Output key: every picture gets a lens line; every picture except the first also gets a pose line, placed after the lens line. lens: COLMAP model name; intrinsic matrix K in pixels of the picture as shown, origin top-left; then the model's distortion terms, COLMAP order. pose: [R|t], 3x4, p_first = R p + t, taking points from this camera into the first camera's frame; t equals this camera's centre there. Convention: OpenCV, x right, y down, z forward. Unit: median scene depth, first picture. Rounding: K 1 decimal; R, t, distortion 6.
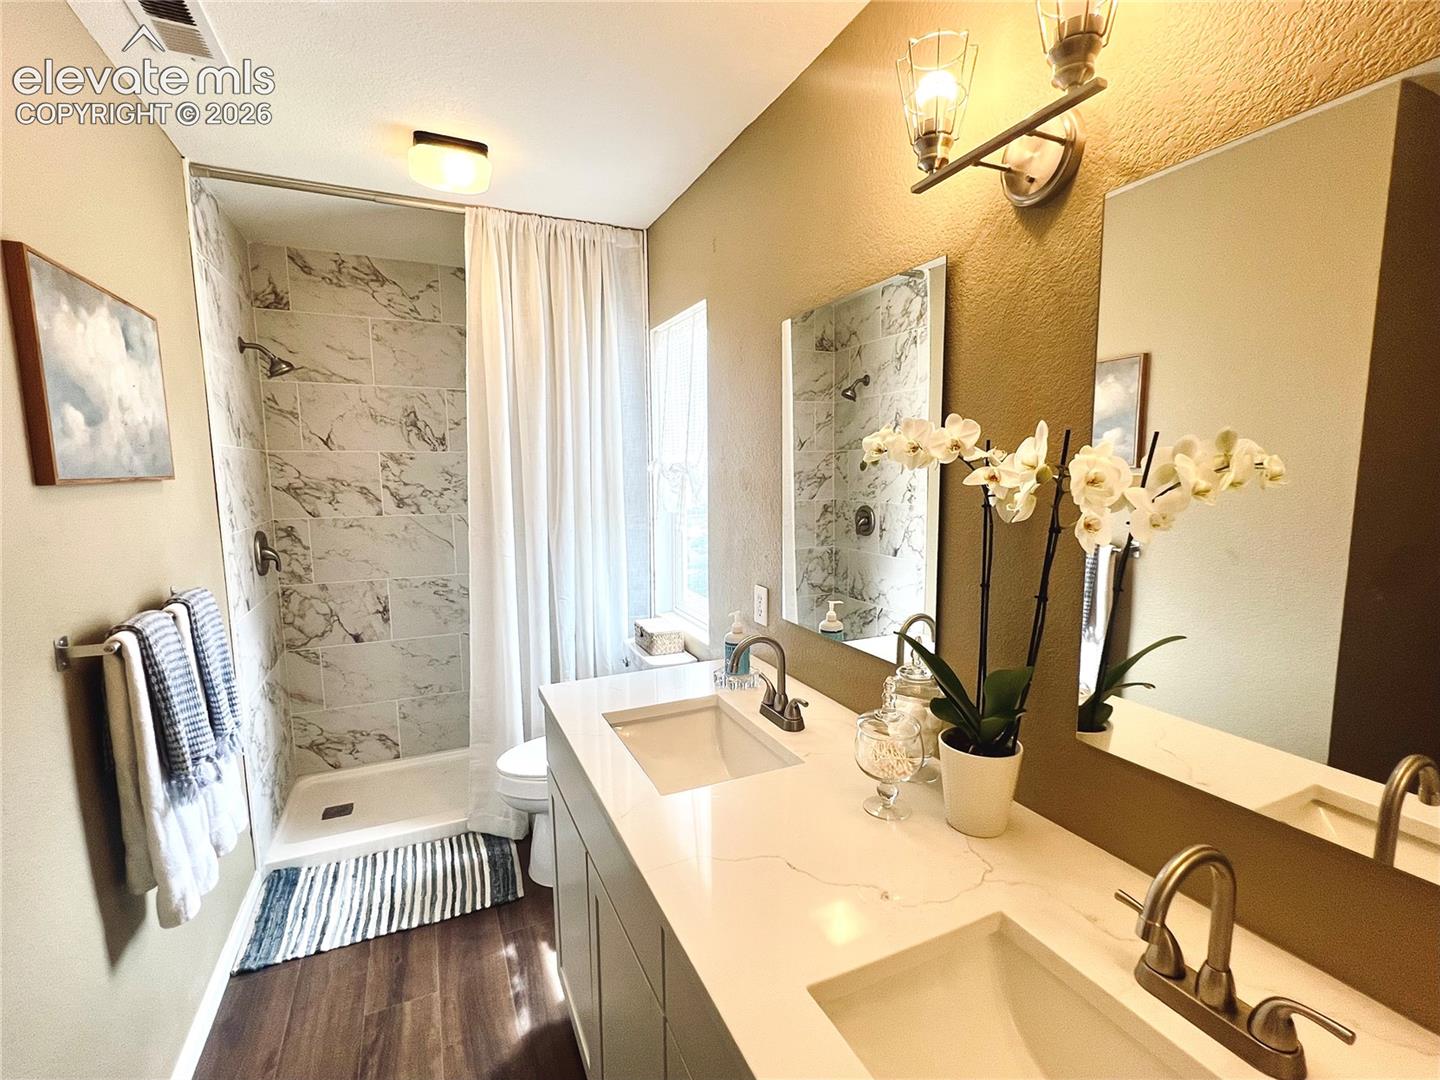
lens RADIAL K [[616.9, 0, 710.1], [0, 616.9, 541.8], [0, 0, 1]] dist [-0.000840, 0.000335]
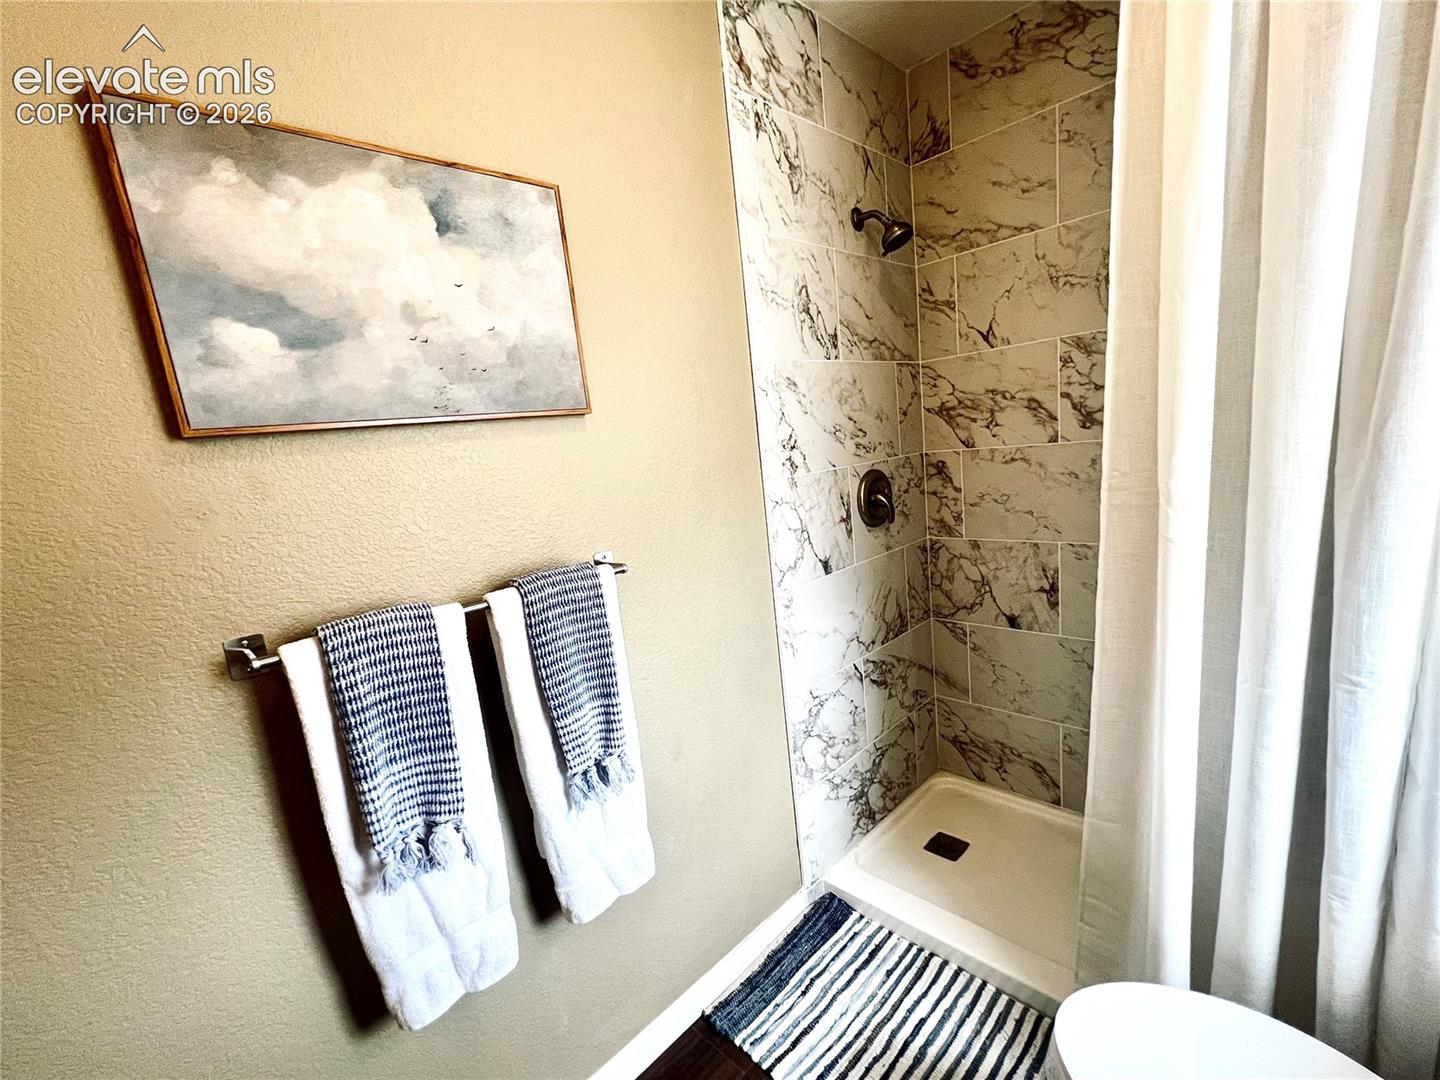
lens RADIAL K [[616.9, 0, 748.8], [0, 616.9, 560.5], [0, 0, 1]] dist [-0.000840, 0.000335]
pose [[0.361259, 0.149350, -0.920427, -0.049114], [-0.002012, 0.987213, 0.159397, -0.024911], [0.932463, -0.055731, 0.356940, 0.507385]]
